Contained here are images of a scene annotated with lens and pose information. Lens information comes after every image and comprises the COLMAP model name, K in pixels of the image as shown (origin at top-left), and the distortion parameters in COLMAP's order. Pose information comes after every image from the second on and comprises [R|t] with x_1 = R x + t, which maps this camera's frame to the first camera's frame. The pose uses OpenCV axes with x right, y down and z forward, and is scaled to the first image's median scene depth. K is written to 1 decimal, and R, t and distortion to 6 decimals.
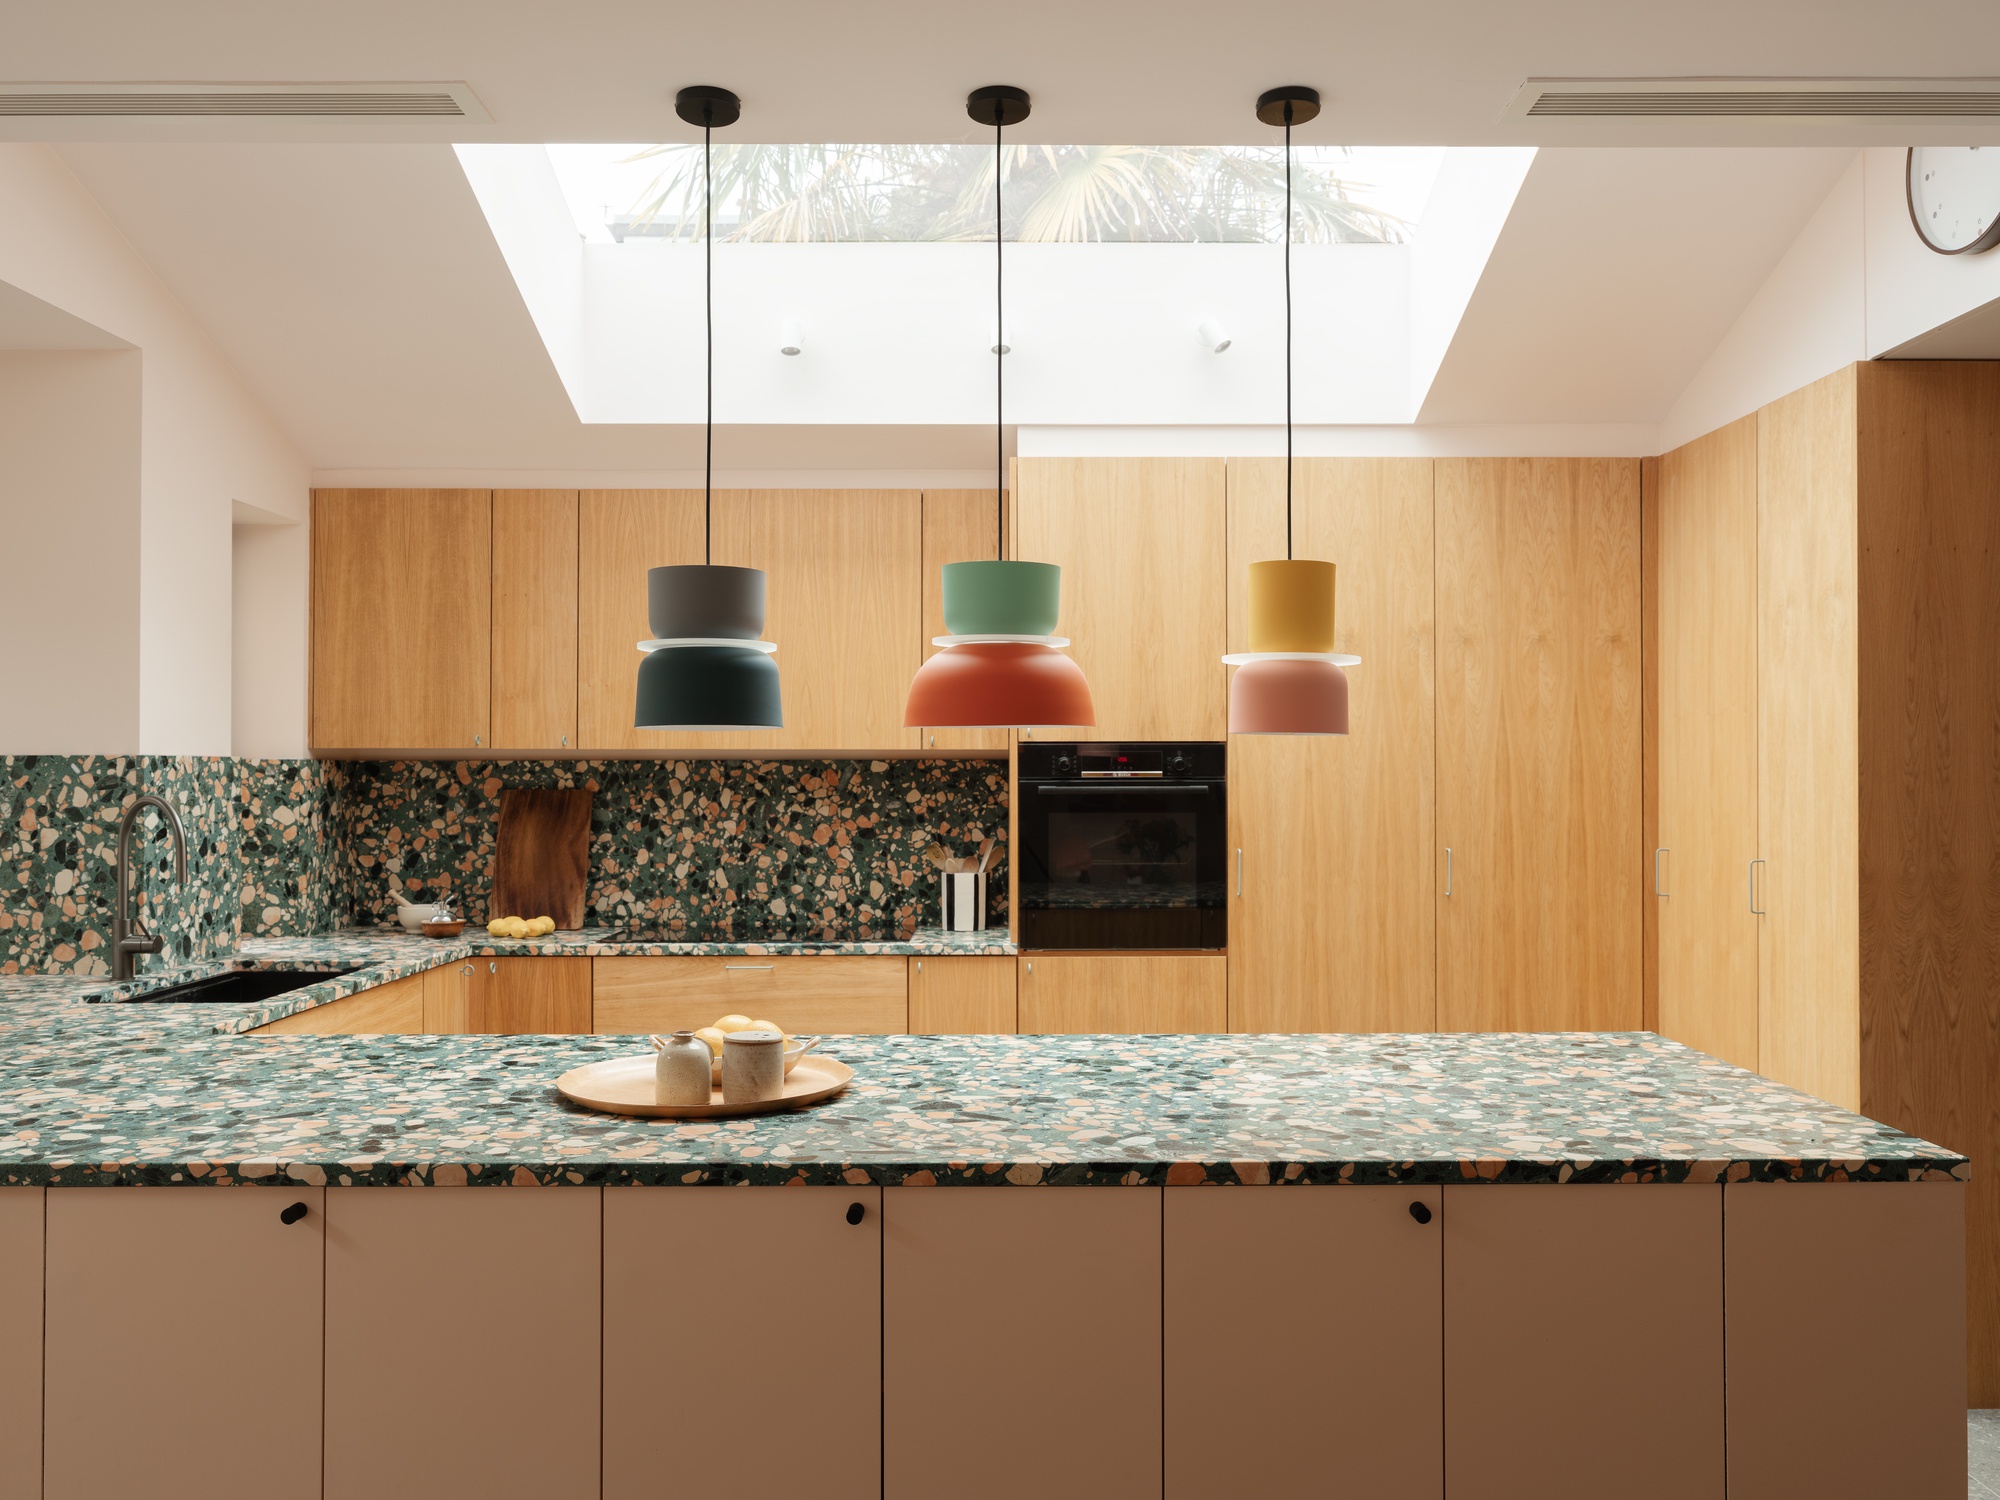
lens RADIAL K [[1609.1, 0, 1000.0], [0, 1609.1, 750.0], [0, 0, 1]] dist [-0.033973, 0.056465]
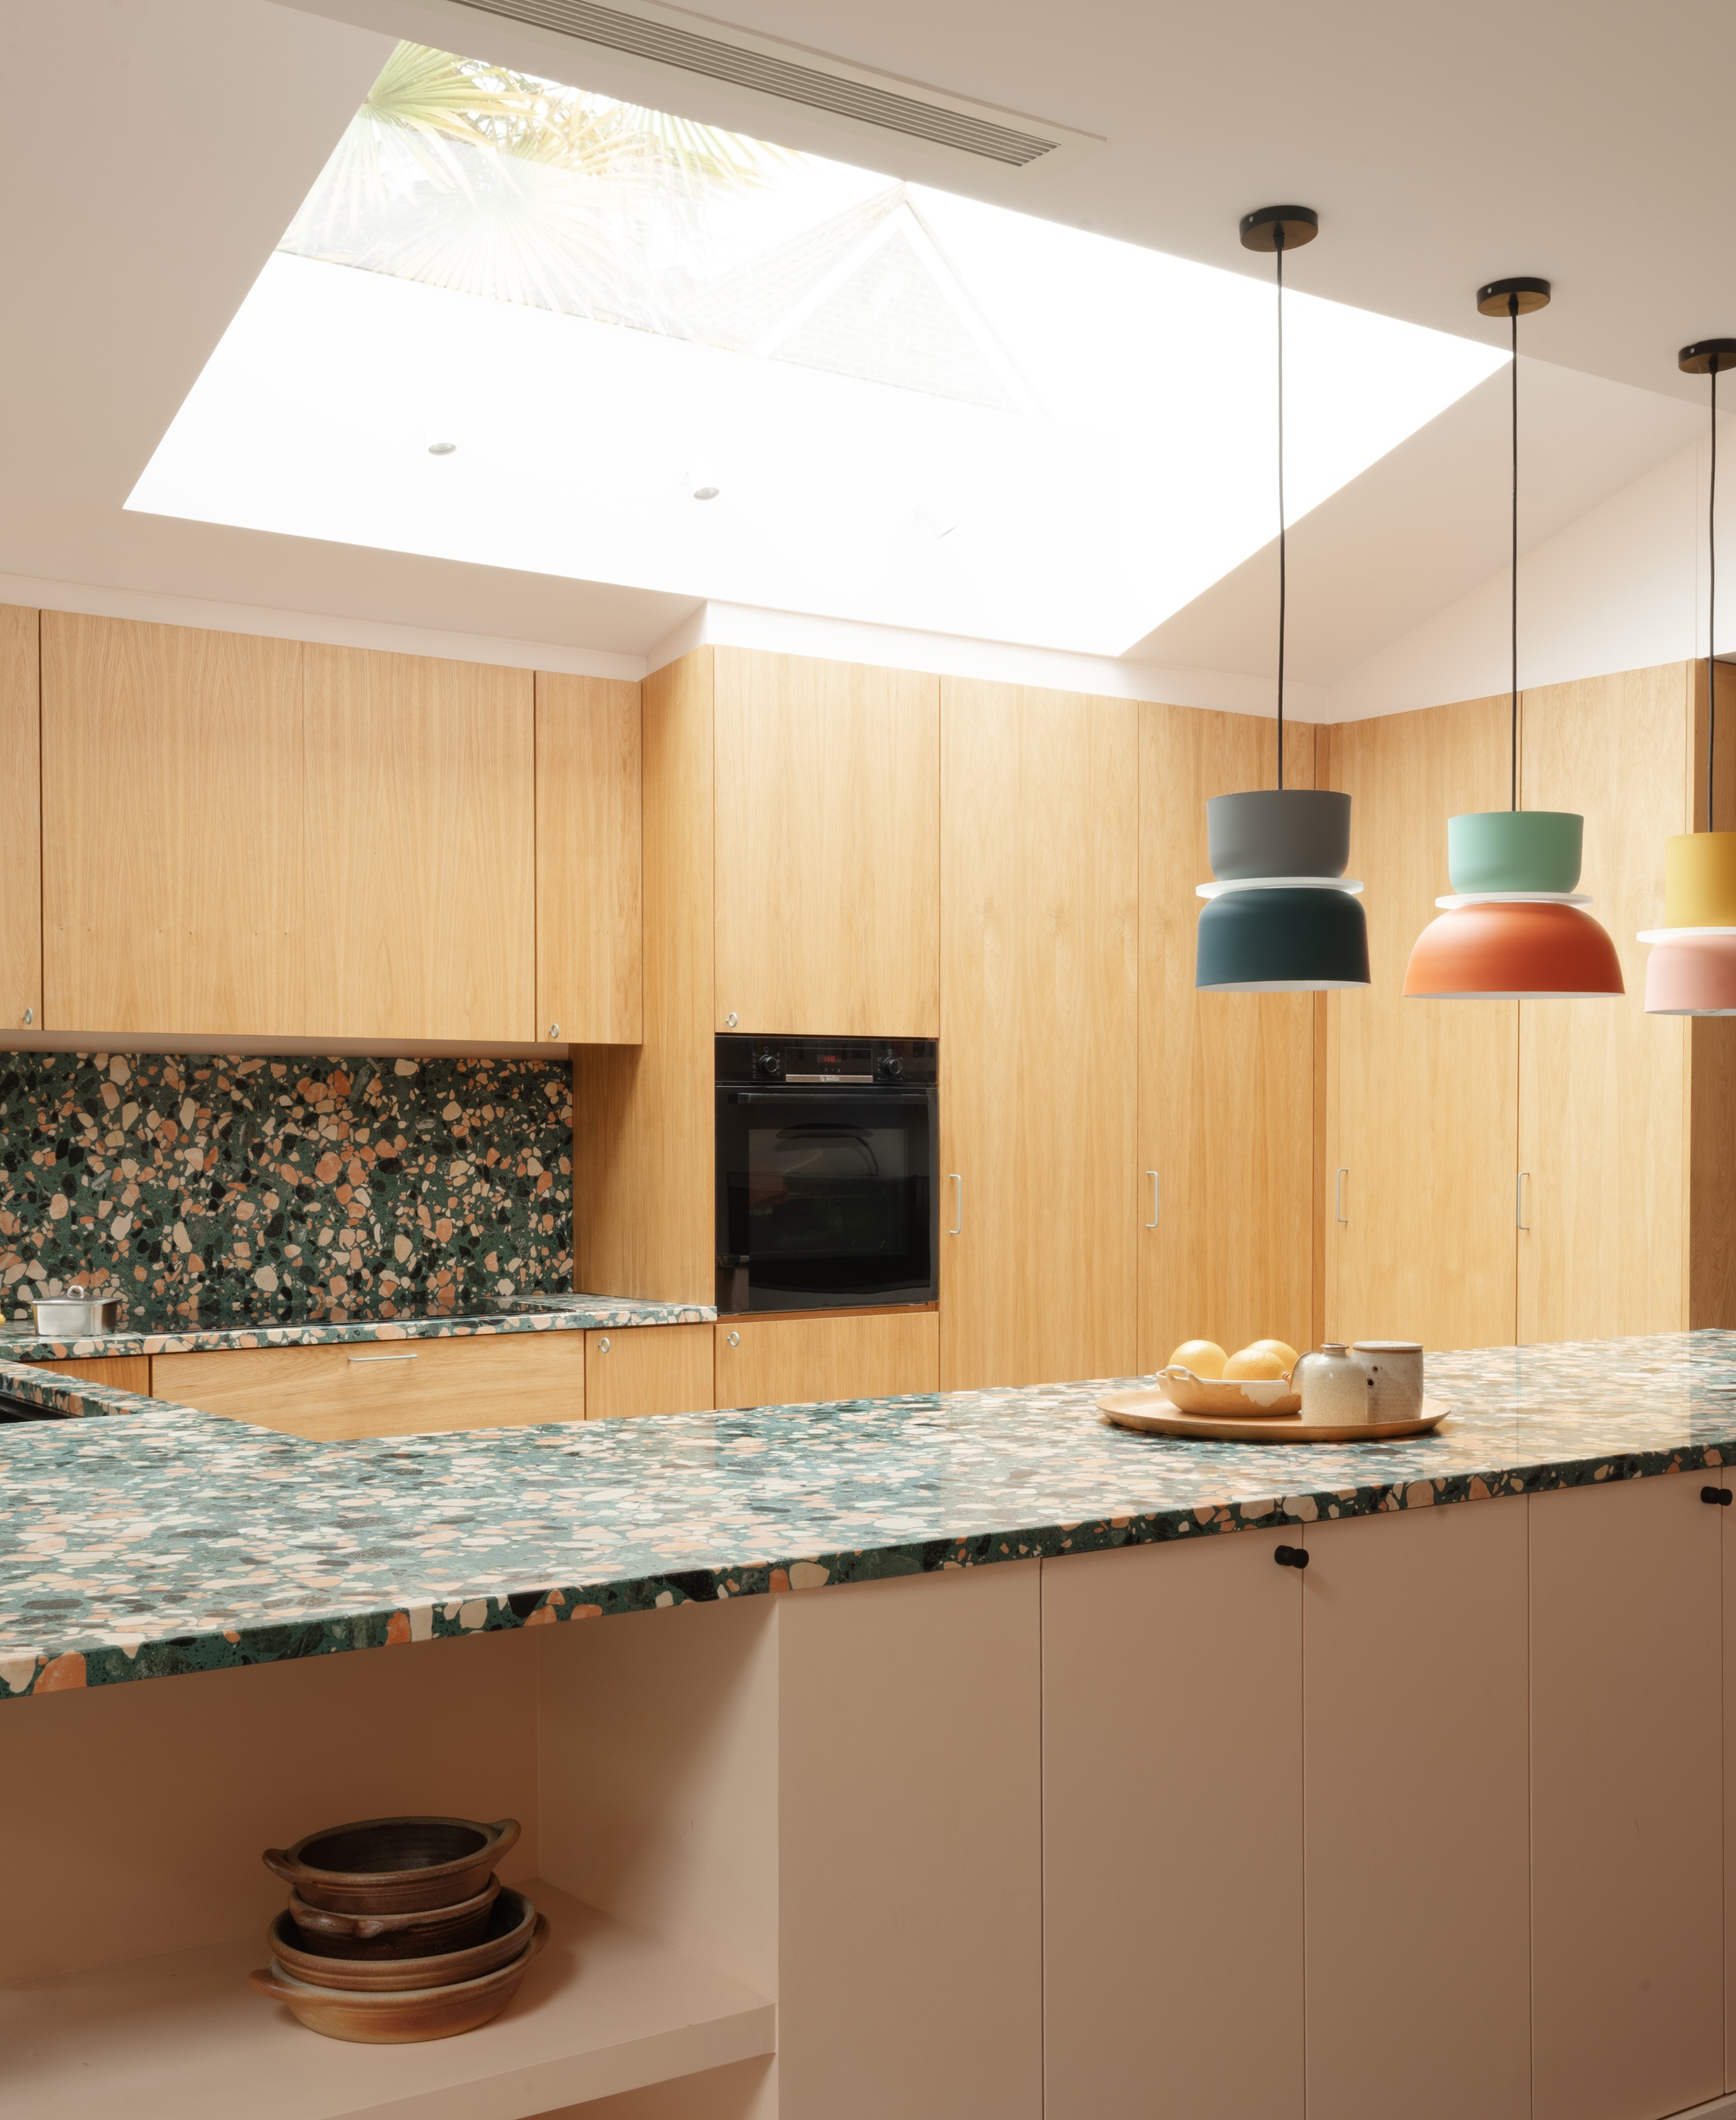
lens RADIAL K [[2439.8, 0, 867.7], [0, 2439.8, 1149.2], [0, 0, 1]] dist [0.014330, 0.011822]
pose [[0.815935, -0.005518, 0.578118, -0.574171], [-0.008168, 0.999745, 0.021070, 0.023911], [-0.578086, -0.021914, 0.815681, 0.046779]]
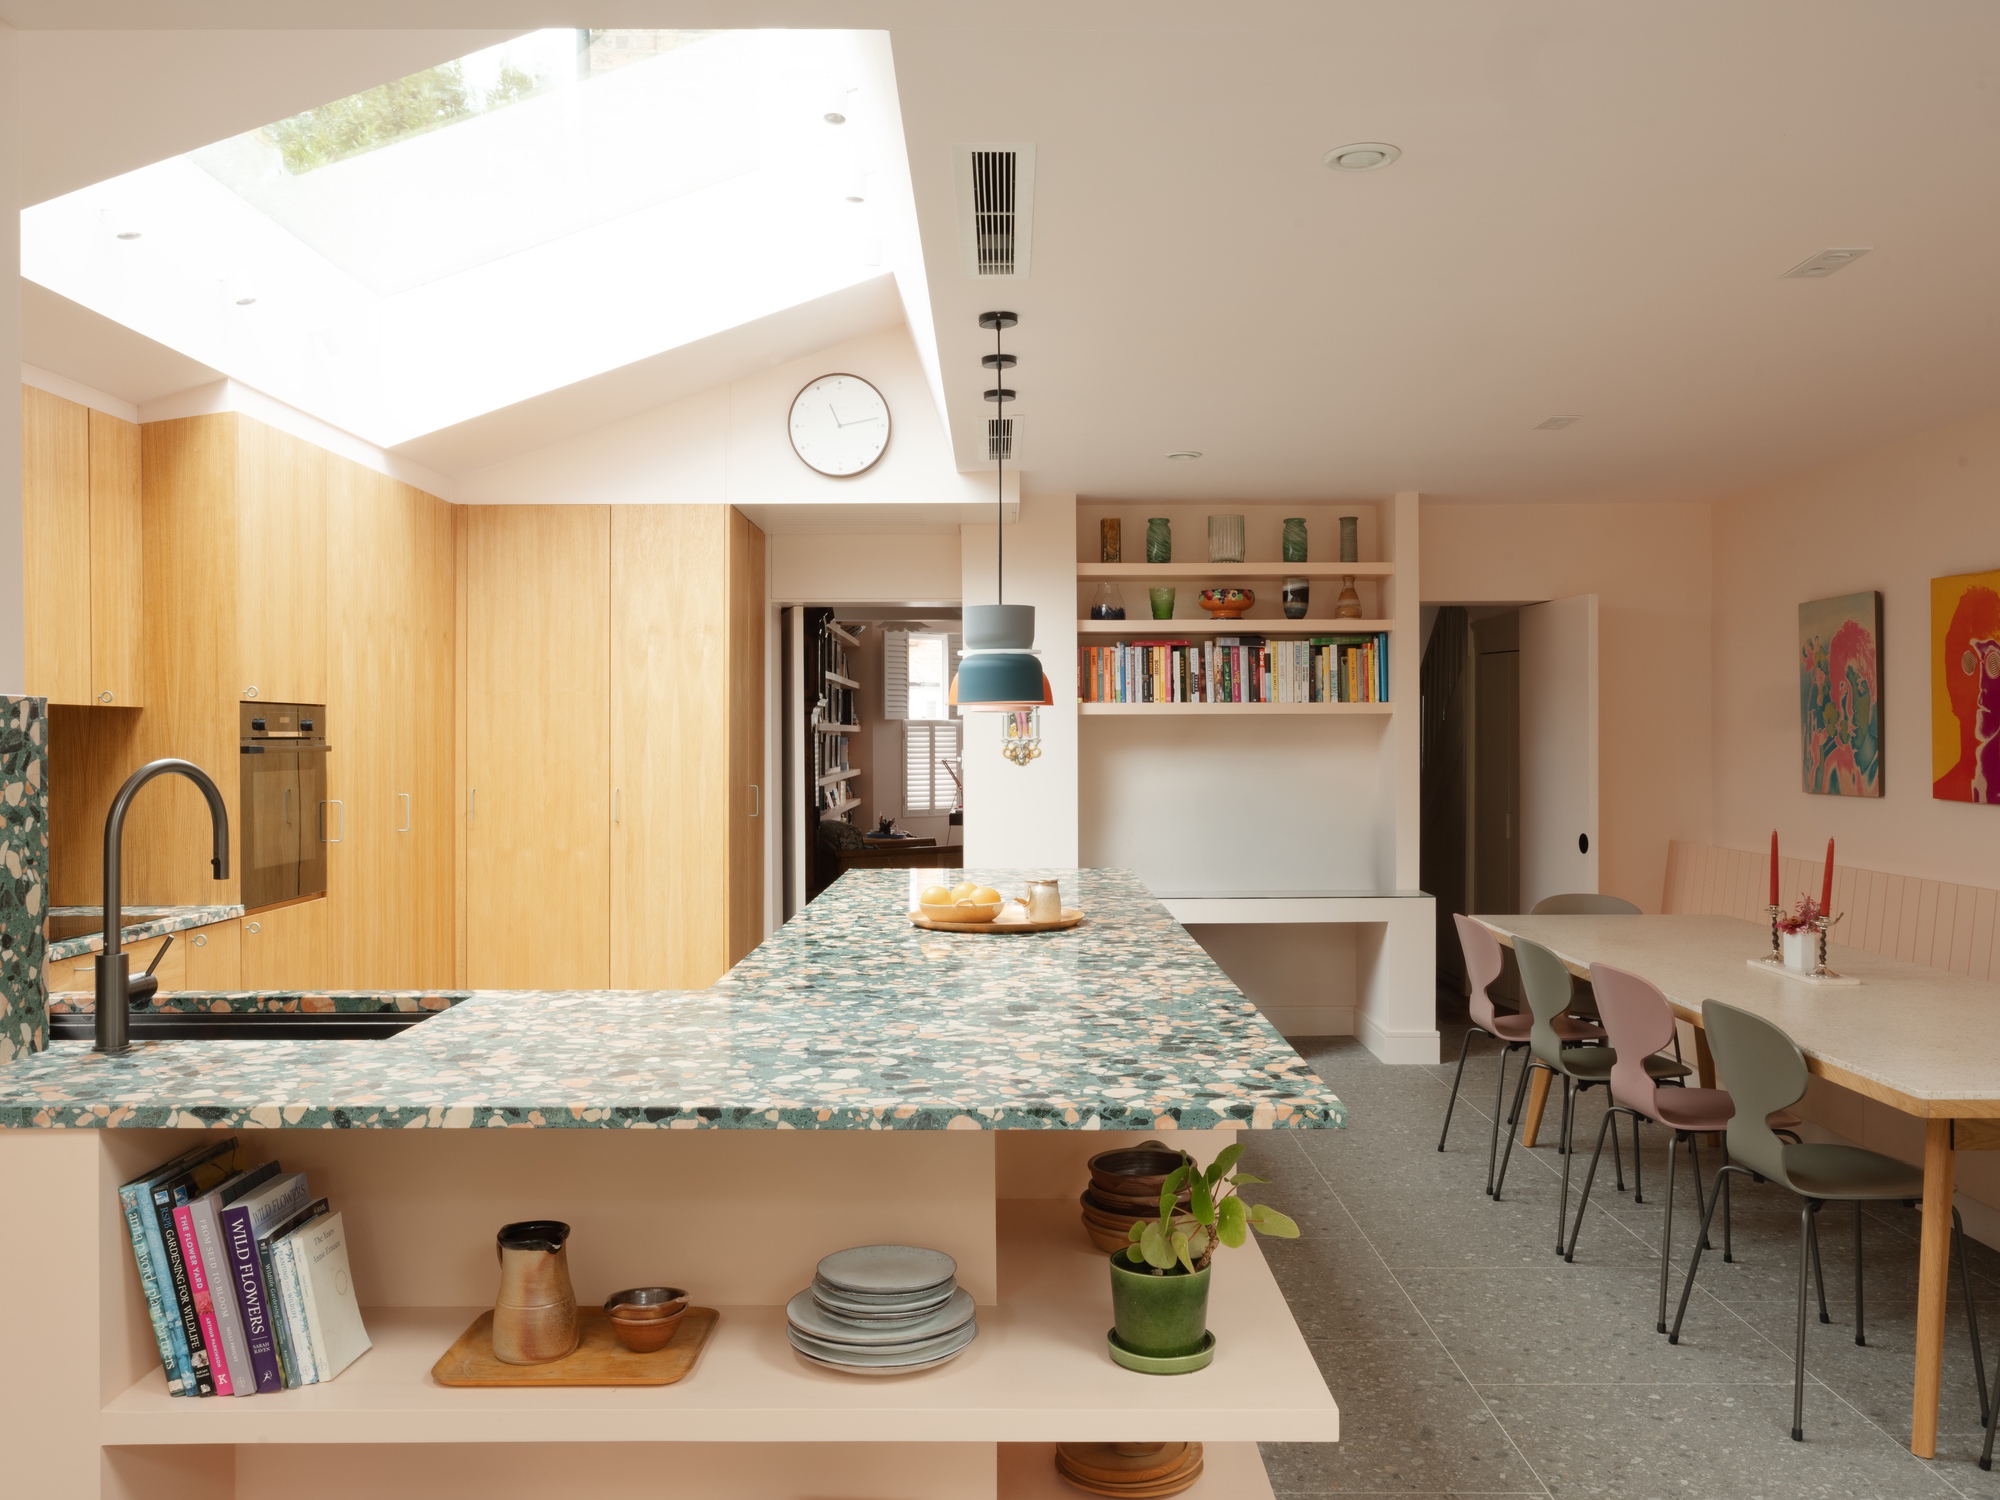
lens RADIAL K [[1609.1, 0, 1000.0], [0, 1609.1, 750.0], [0, 0, 1]] dist [-0.033973, 0.056465]
pose [[0.007087, -0.006631, 0.999953, -0.963067], [-0.012501, 0.999899, 0.006719, 0.012483], [-0.999897, -0.012548, 0.007004, 0.522008]]
